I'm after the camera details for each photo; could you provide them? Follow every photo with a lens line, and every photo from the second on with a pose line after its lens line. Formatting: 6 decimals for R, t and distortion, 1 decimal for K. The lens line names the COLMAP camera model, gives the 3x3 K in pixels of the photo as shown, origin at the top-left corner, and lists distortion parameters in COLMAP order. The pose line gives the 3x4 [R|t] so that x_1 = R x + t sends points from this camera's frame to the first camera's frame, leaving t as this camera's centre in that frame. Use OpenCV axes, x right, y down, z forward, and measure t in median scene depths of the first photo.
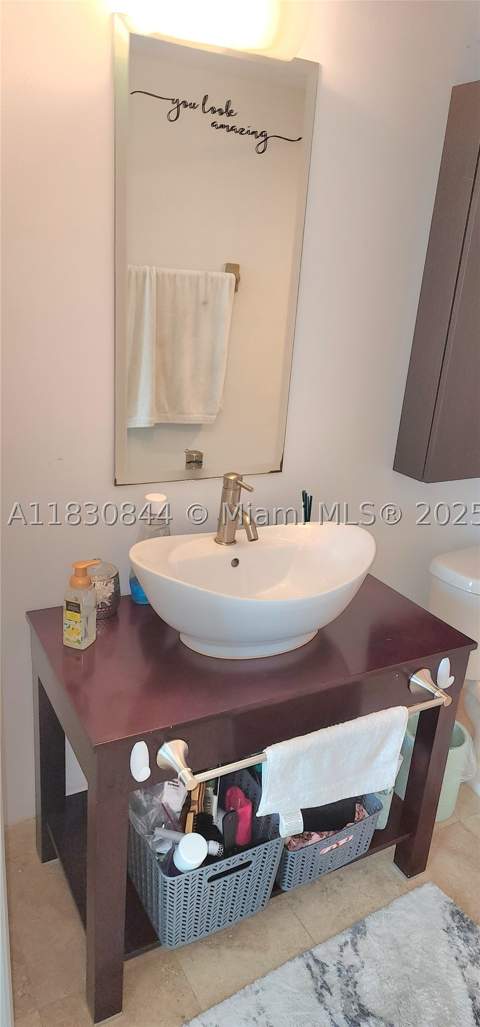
lens RADIAL K [[693.9, 0, 240.9], [0, 693.9, 503.1], [0, 0, 1]] dist [0.075713, -0.069137]
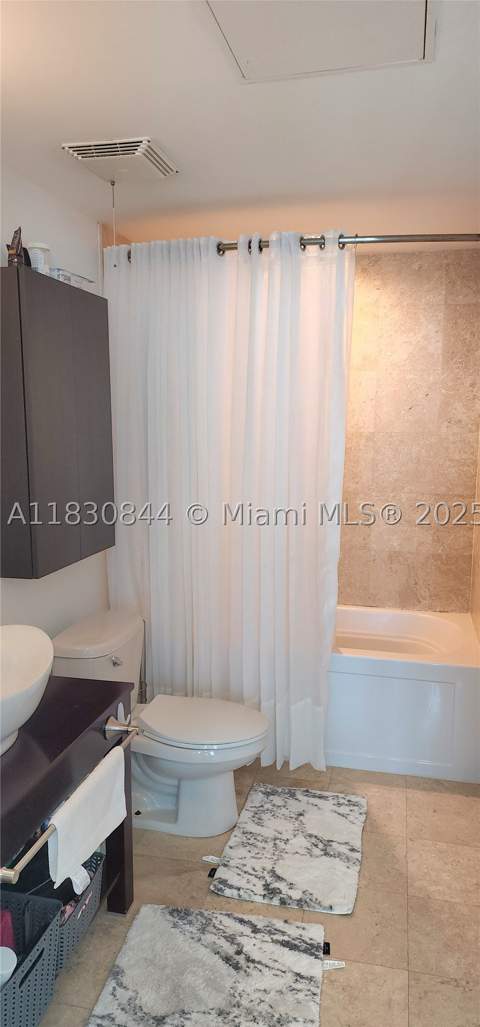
lens RADIAL K [[693.9, 0, 240.9], [0, 693.9, 503.1], [0, 0, 1]] dist [0.075713, -0.069137]
pose [[0.673170, -0.165655, 0.720695, -0.394534], [0.287430, 0.956568, -0.048604, 0.005828], [-0.681341, 0.239868, 0.691547, -0.084883]]
